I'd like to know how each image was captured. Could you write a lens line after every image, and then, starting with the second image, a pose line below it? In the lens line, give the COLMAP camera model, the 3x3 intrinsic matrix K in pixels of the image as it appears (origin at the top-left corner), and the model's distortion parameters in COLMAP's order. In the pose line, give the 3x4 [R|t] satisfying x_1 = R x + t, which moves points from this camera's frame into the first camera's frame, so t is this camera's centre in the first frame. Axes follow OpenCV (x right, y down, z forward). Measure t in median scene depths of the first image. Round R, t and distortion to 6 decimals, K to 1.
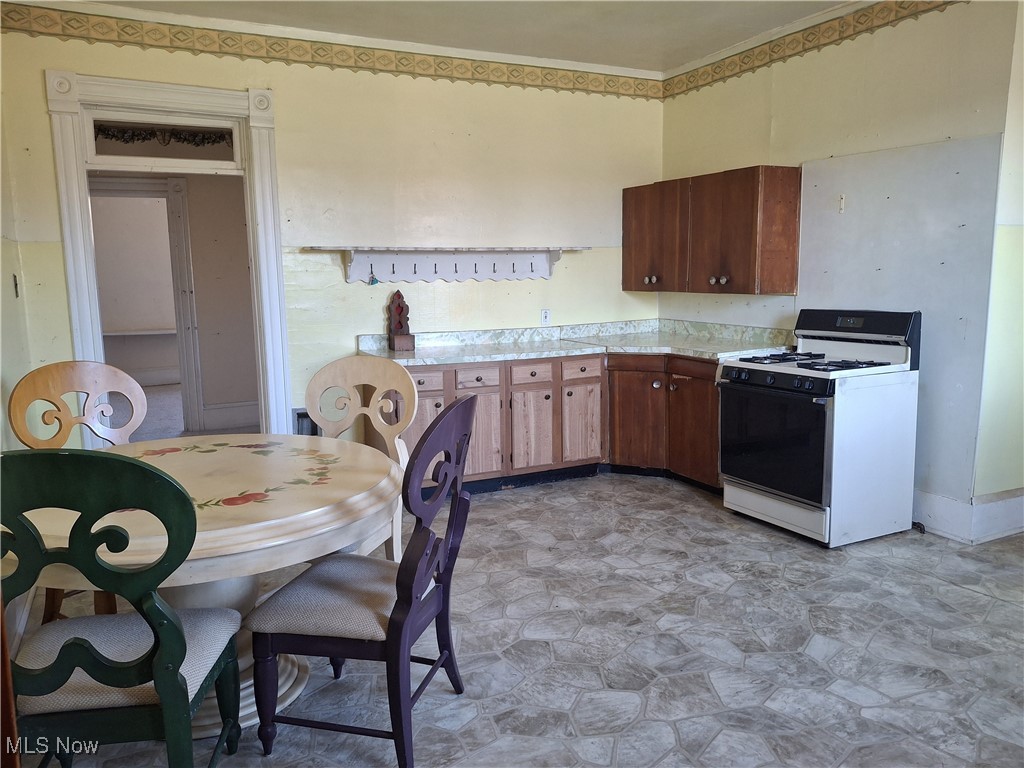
lens RADIAL K [[740.6, 0, 512.8], [0, 740.6, 349.1], [0, 0, 1]] dist [-0.152696, 0.002742]
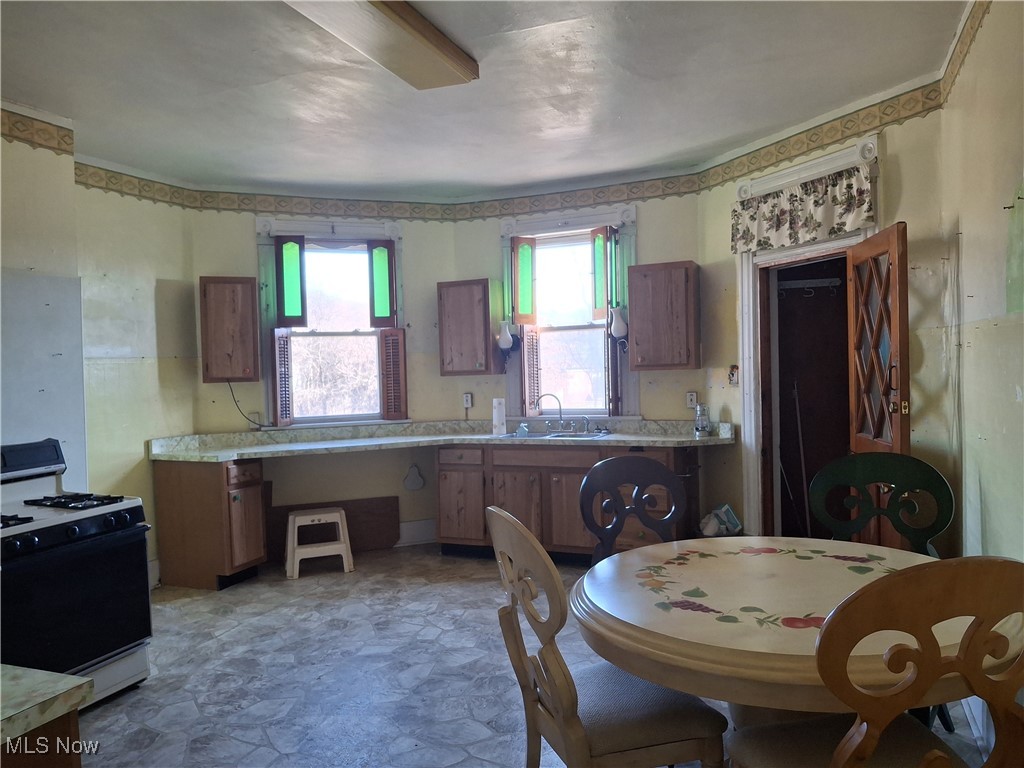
lens RADIAL K [[749.7, 0, 512.0], [0, 749.7, 384.0], [0, 0, 1]] dist [0.029863, -0.059506]
pose [[-0.657886, 0.035633, 0.752274, -0.708177], [0.150013, 0.985064, 0.084531, -0.120409], [-0.738026, 0.168462, -0.653405, 1.482835]]
